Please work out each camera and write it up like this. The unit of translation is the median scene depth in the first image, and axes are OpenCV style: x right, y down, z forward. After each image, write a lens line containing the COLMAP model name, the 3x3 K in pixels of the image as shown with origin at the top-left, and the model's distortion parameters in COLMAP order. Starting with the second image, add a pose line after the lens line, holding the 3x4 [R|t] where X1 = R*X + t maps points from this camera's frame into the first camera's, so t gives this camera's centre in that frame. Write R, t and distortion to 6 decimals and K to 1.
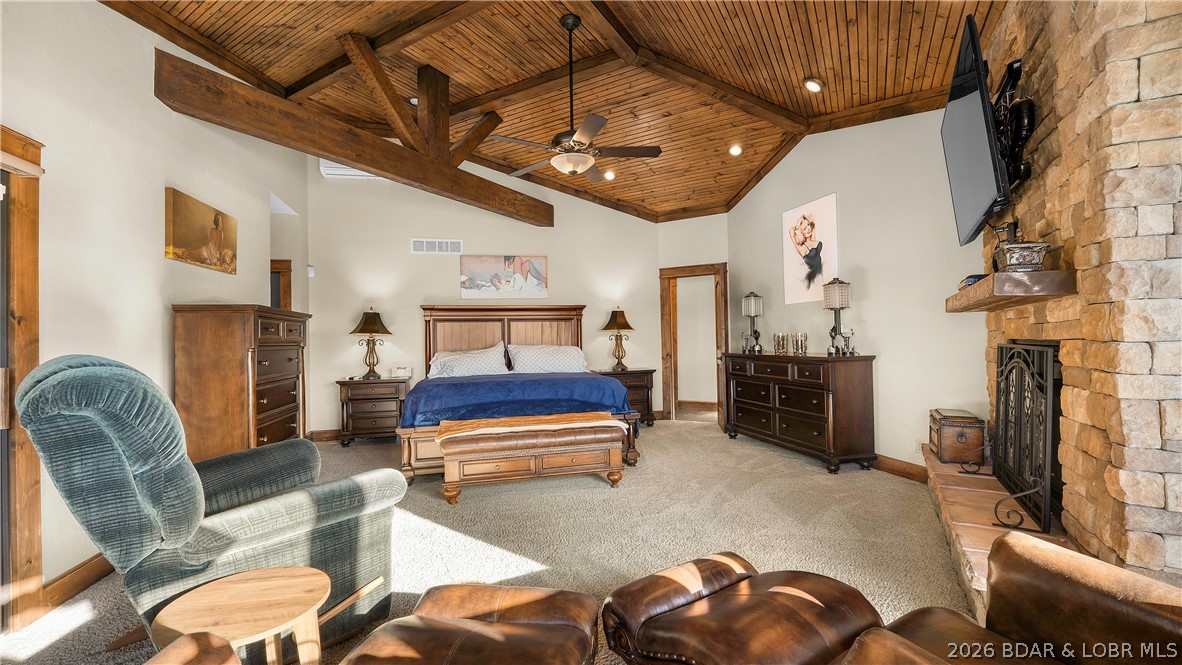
lens RADIAL K [[482.0, 0, 590.1], [0, 482.0, 335.5], [0, 0, 1]] dist [-0.000192, -0.000006]
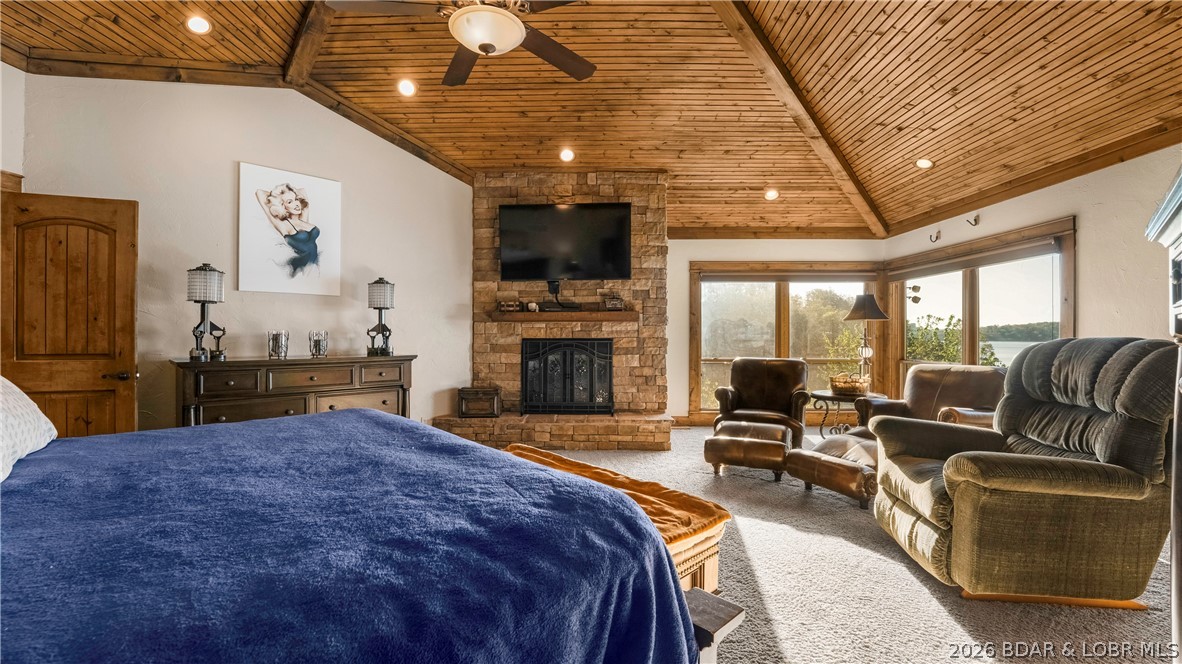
lens RADIAL K [[488.3, 0, 589.6], [0, 488.3, 337.5], [0, 0, 1]] dist [-0.027088, 0.003790]
pose [[-0.498428, 0.018622, 0.866731, -0.501914], [0.009569, 0.999827, -0.015979, 0.022184], [-0.866879, 0.000329, -0.498519, 0.979858]]
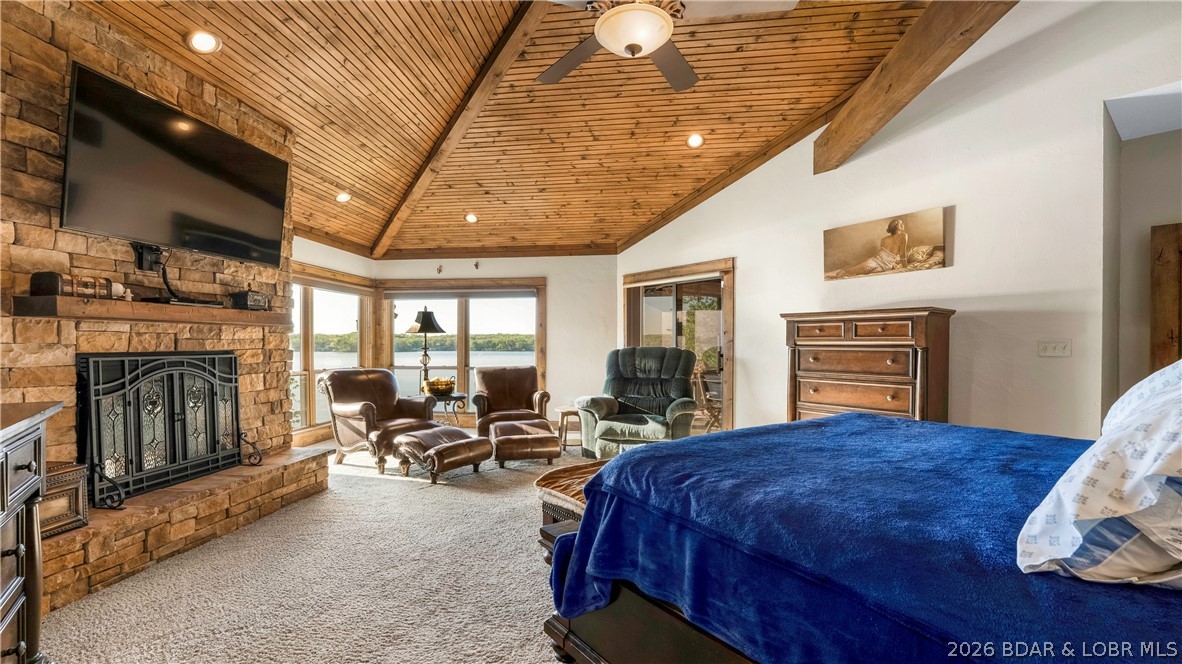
lens RADIAL K [[488.3, 0, 579.2], [0, 488.3, 350.4], [0, 0, 1]] dist [-0.027088, 0.003790]
pose [[-0.922763, 0.026466, -0.384458, 0.226737], [0.020595, 0.999600, 0.019382, 0.003141], [0.384817, 0.009967, -0.922939, 1.248929]]
